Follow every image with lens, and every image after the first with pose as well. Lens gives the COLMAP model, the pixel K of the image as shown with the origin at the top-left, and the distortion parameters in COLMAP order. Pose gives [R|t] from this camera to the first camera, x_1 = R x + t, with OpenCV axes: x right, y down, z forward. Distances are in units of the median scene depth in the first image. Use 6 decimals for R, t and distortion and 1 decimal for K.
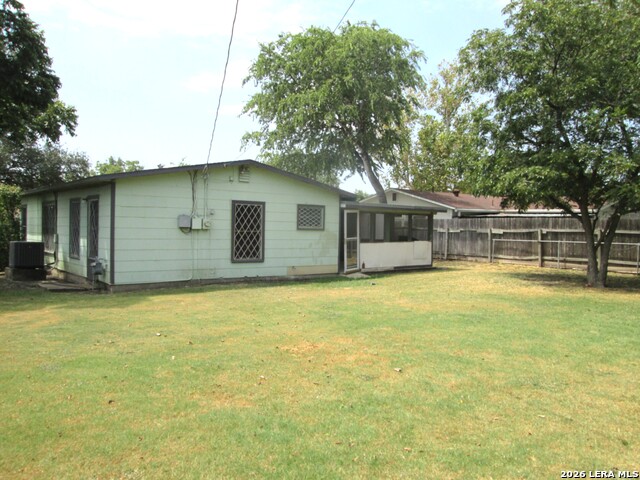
lens RADIAL K [[568.8, 0, 320.0], [0, 568.8, 239.4], [0, 0, 1]] dist [-0.051977, 0.020634]
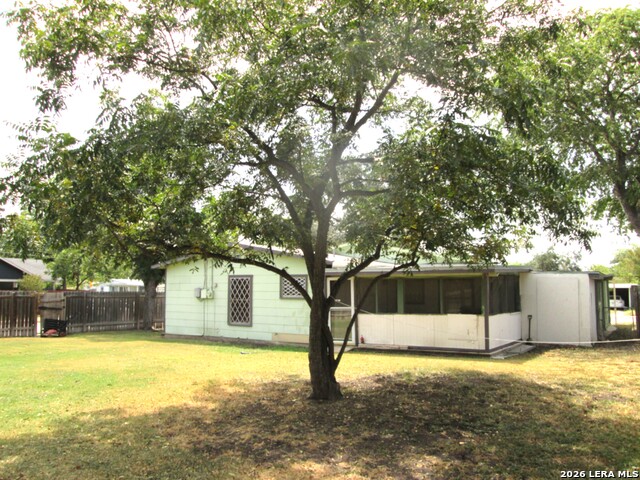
lens RADIAL K [[568.8, 0, 320.0], [0, 568.8, 239.7], [0, 0, 1]] dist [-0.051977, 0.020634]
pose [[0.242844, -0.079666, -0.966789, 1.081691], [0.001223, 0.996646, -0.081819, -0.042531], [0.970065, 0.018687, 0.242127, 0.858541]]
